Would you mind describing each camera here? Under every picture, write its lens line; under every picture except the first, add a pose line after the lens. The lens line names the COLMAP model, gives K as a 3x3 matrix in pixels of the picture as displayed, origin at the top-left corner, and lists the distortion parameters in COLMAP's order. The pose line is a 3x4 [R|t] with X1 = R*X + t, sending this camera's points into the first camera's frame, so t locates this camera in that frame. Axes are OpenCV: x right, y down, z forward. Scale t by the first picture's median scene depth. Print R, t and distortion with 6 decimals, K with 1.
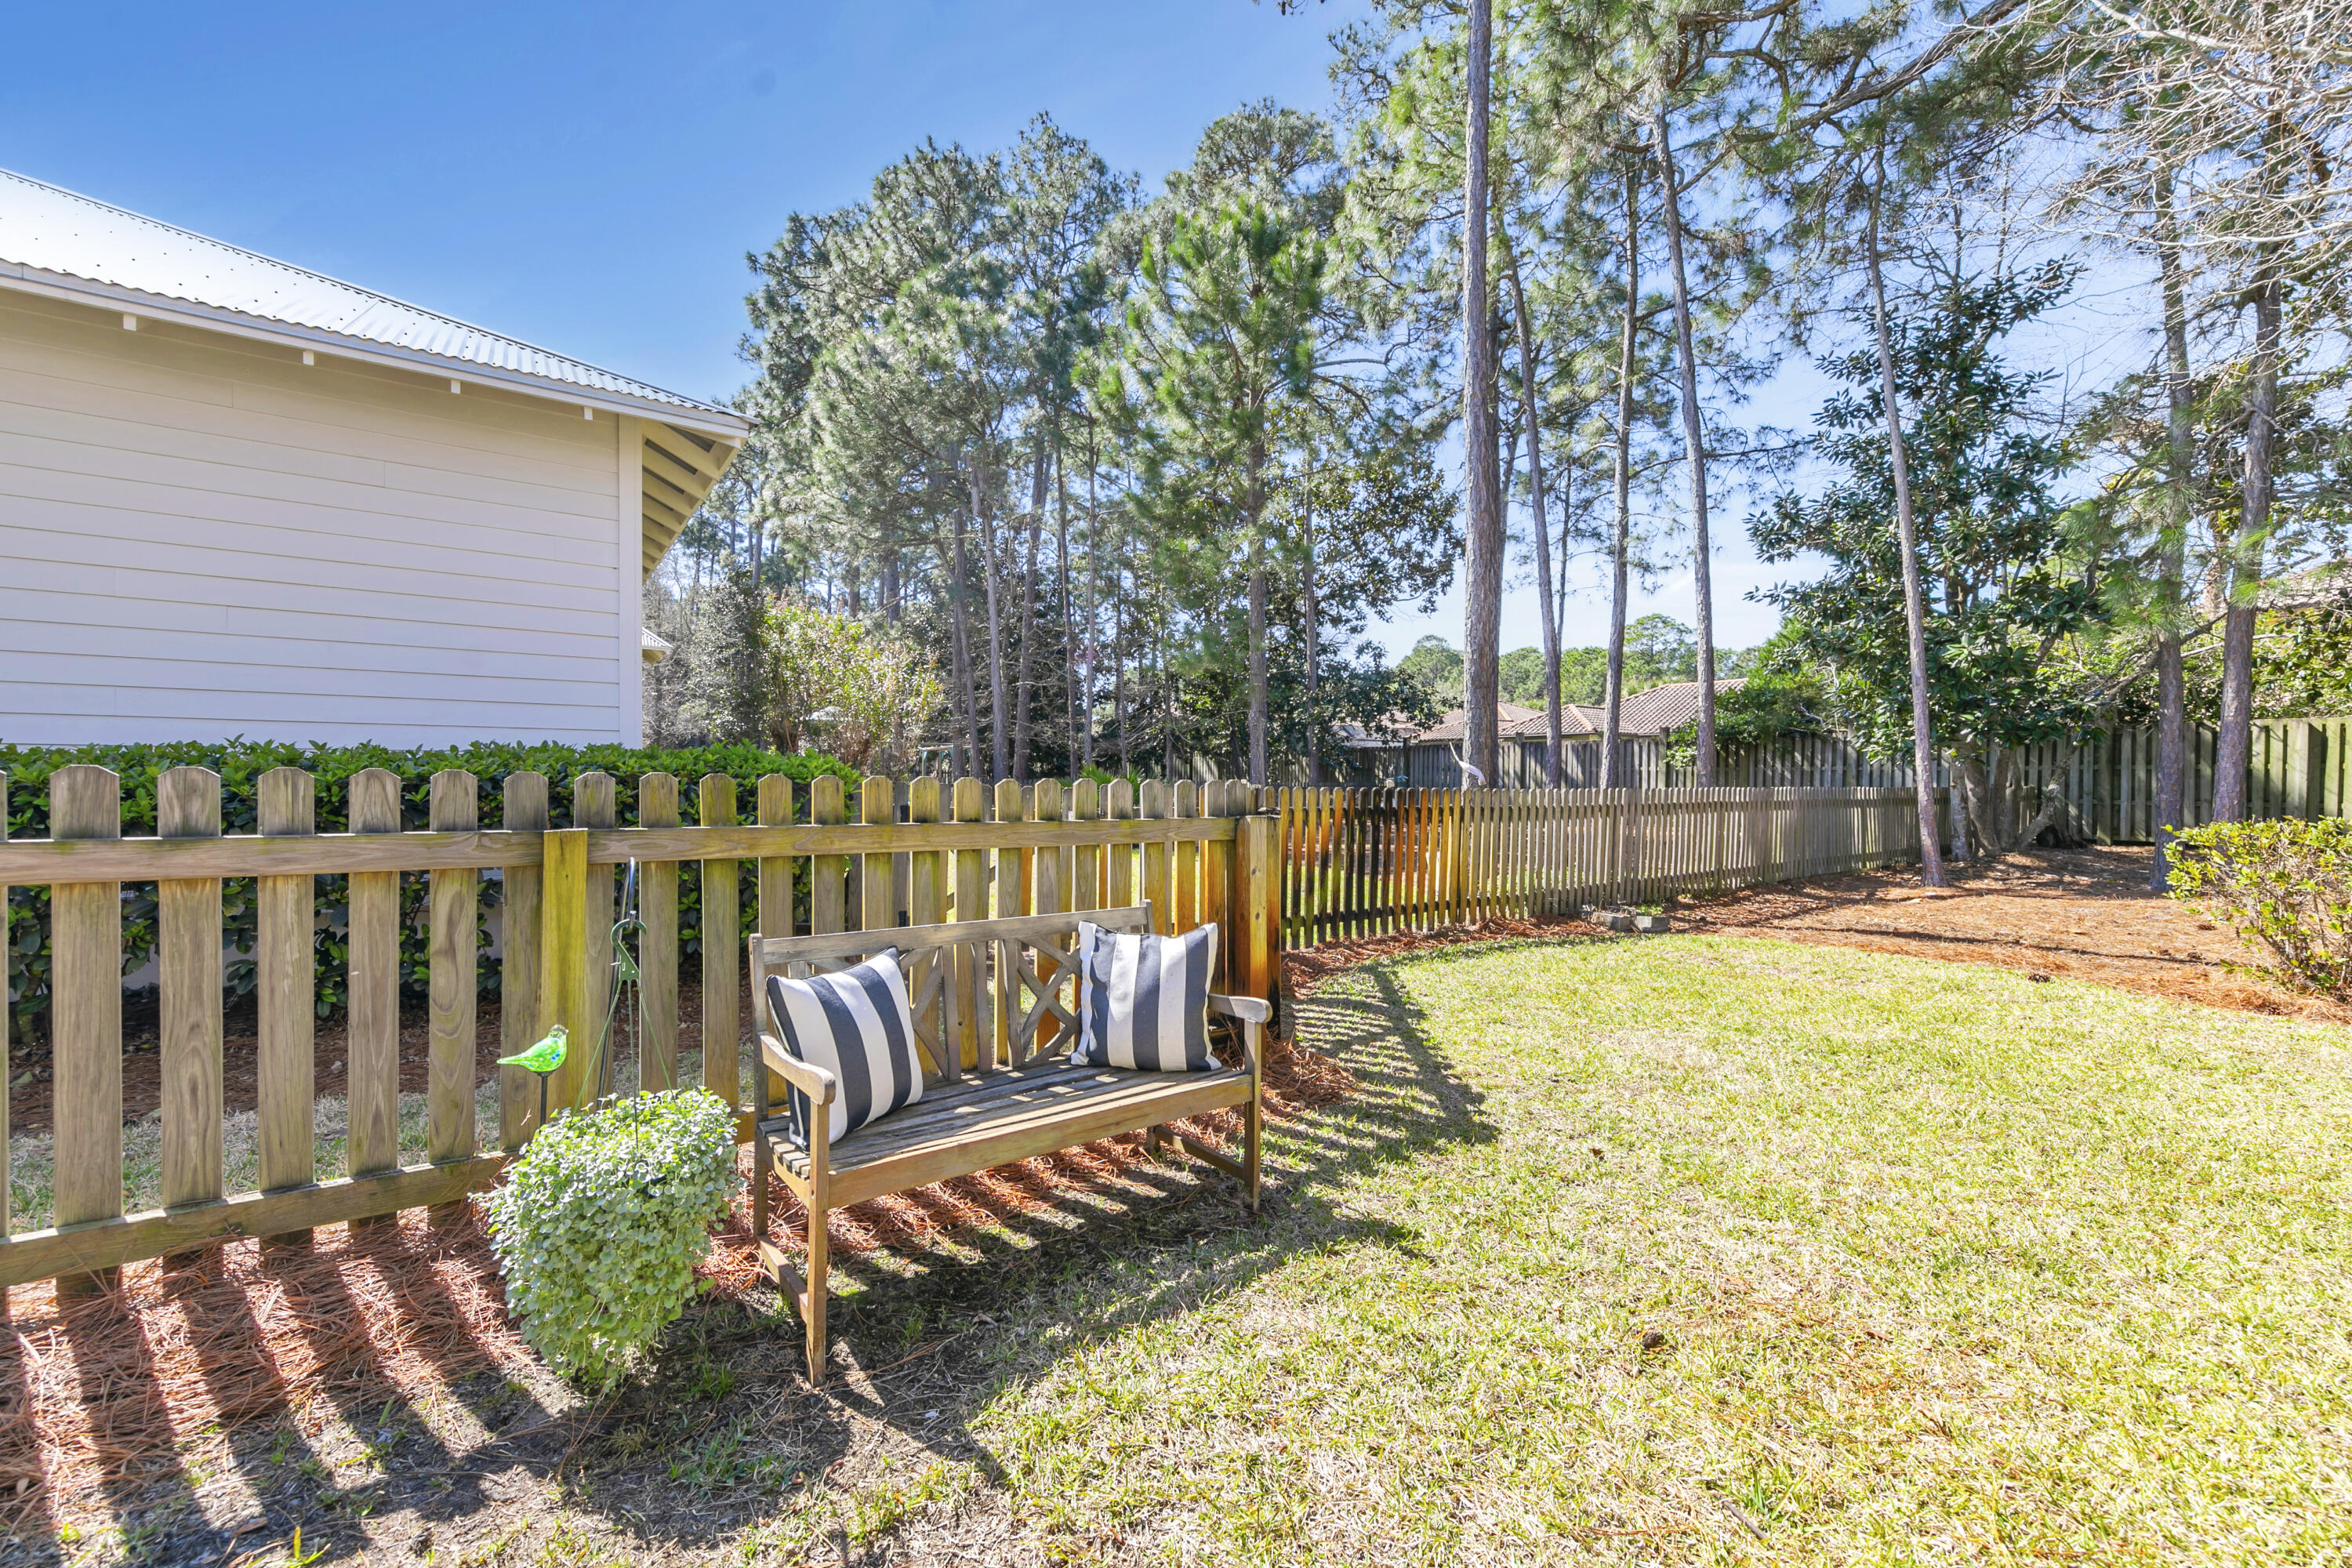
lens RADIAL K [[937.1, 0, 1183.7], [0, 937.1, 790.3], [0, 0, 1]] dist [0.014863, -0.000054]
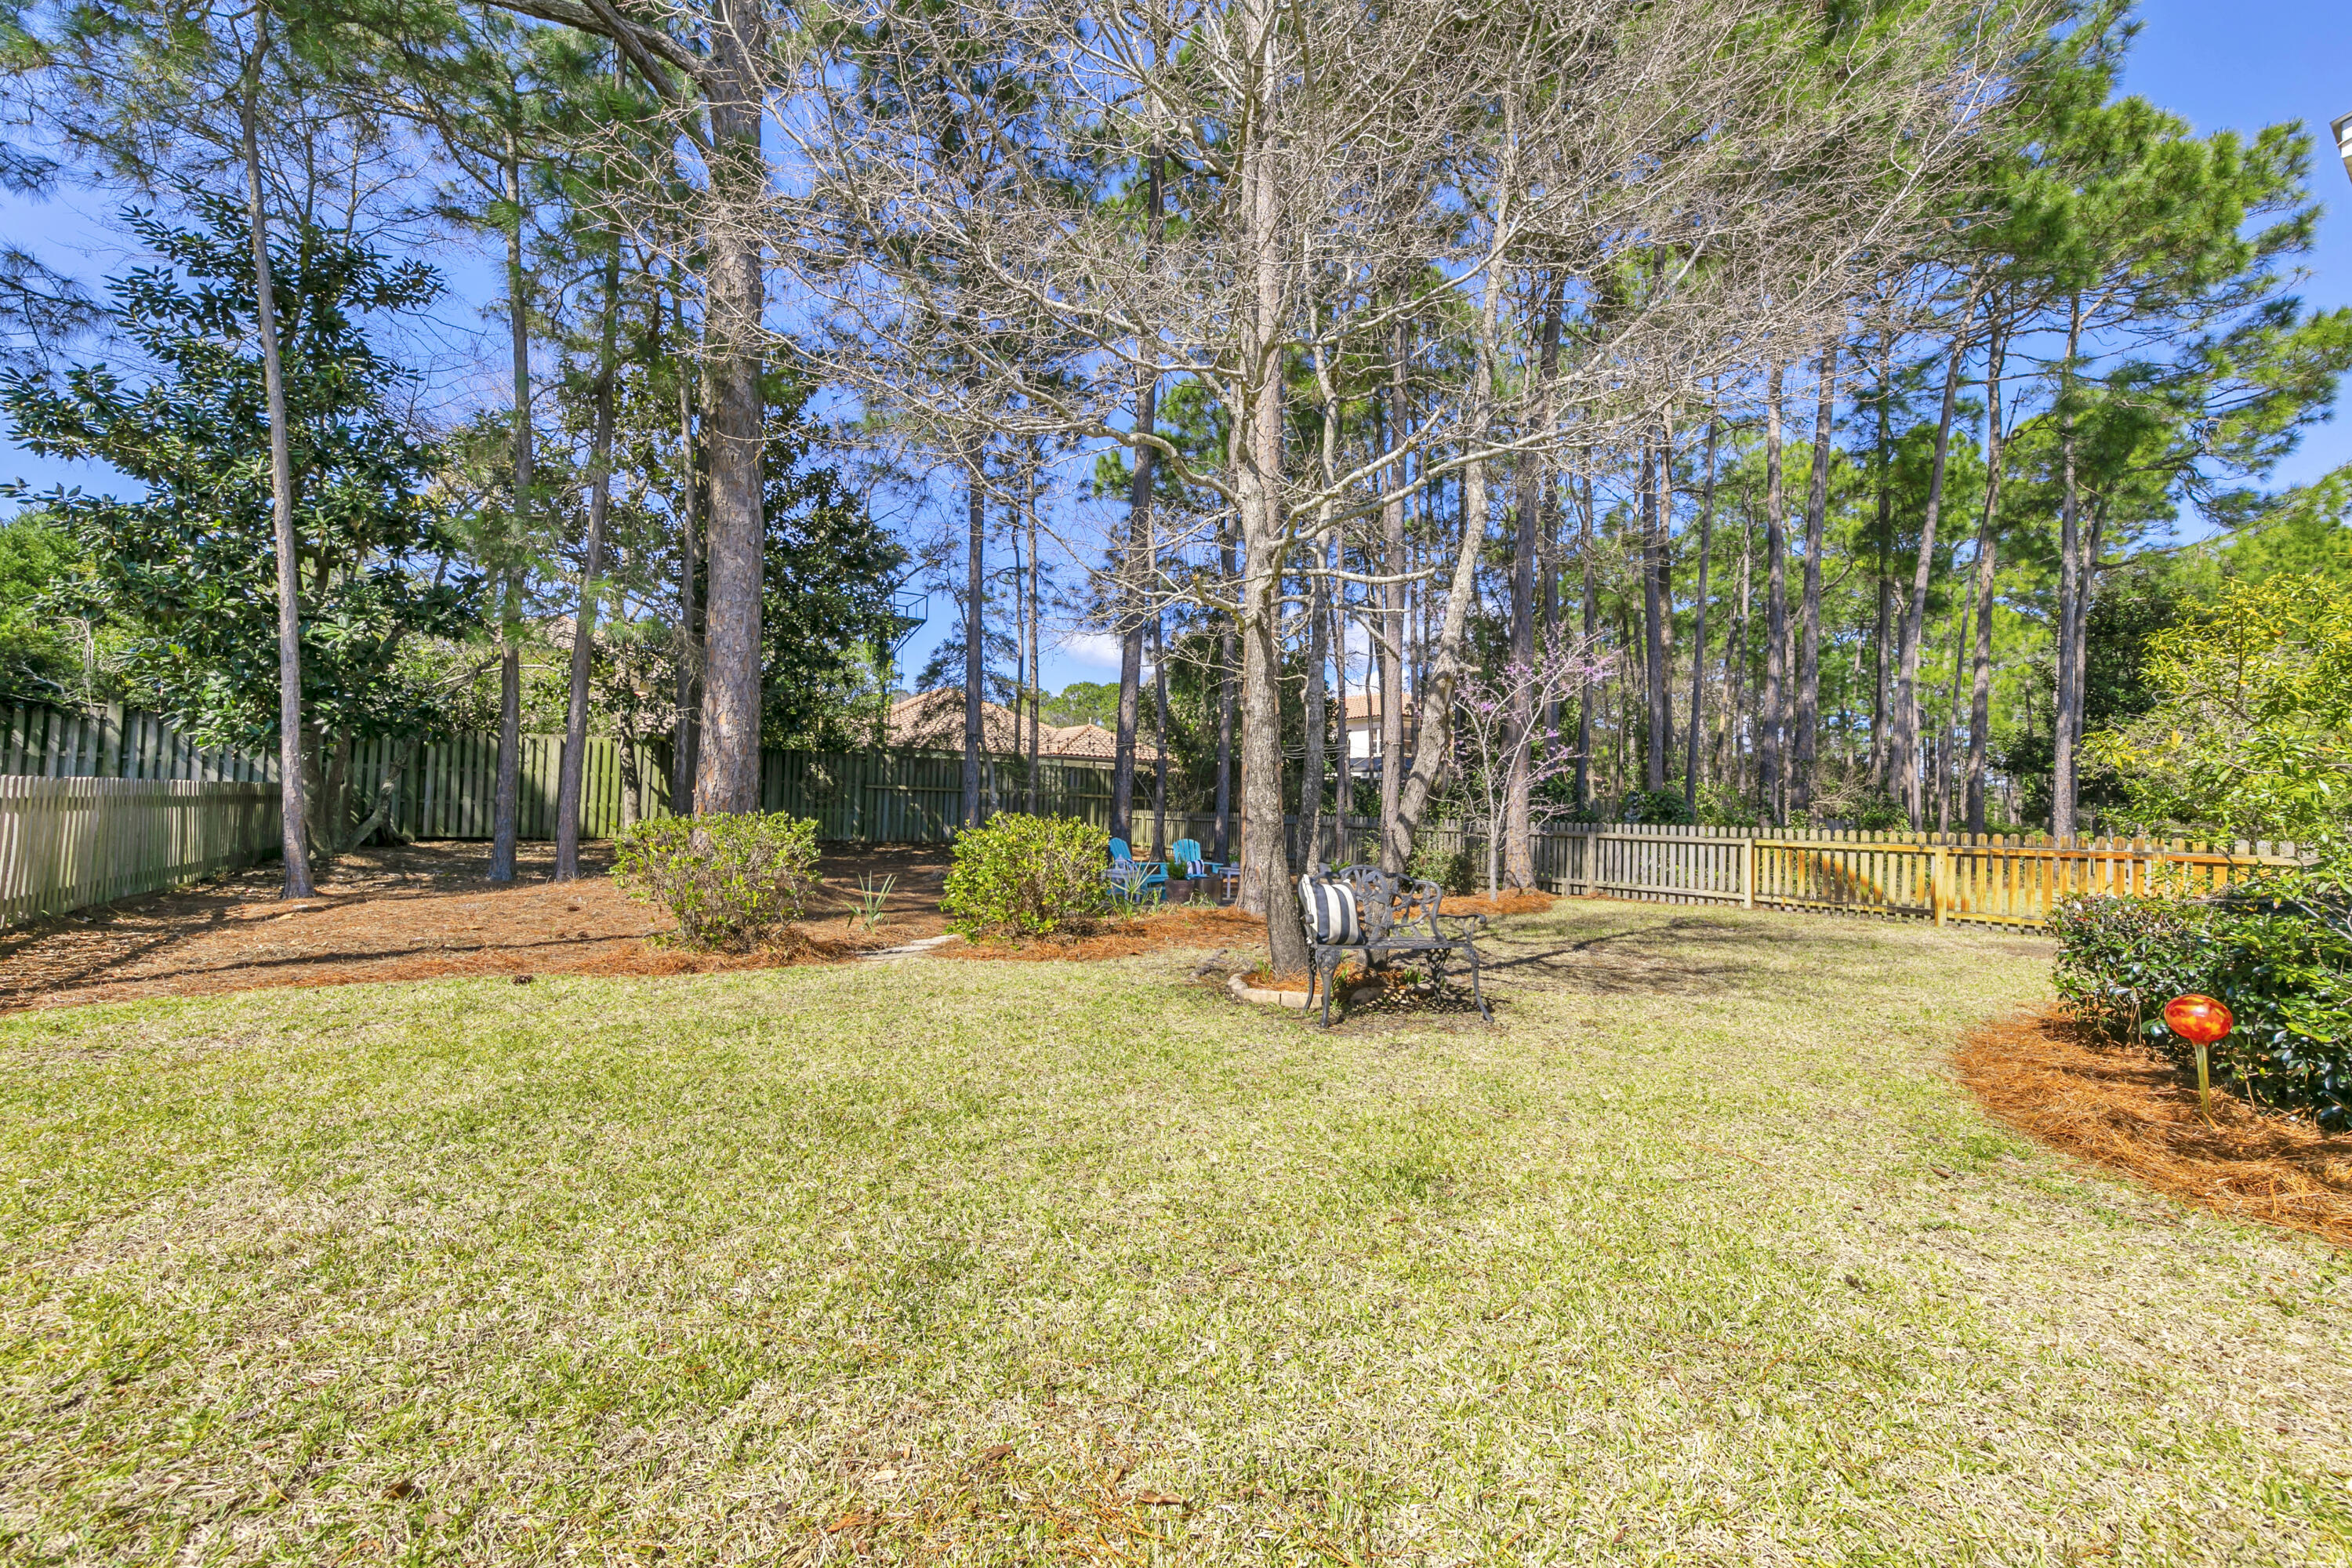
lens RADIAL K [[920.2, 0, 1188.8], [0, 920.2, 779.9], [0, 0, 1]] dist [0.001269, 0.000063]
pose [[0.044510, 0.027252, 0.998637, -0.010810], [-0.017008, 0.999504, -0.026518, 0.002490], [-0.998864, -0.015804, 0.044951, 0.128872]]
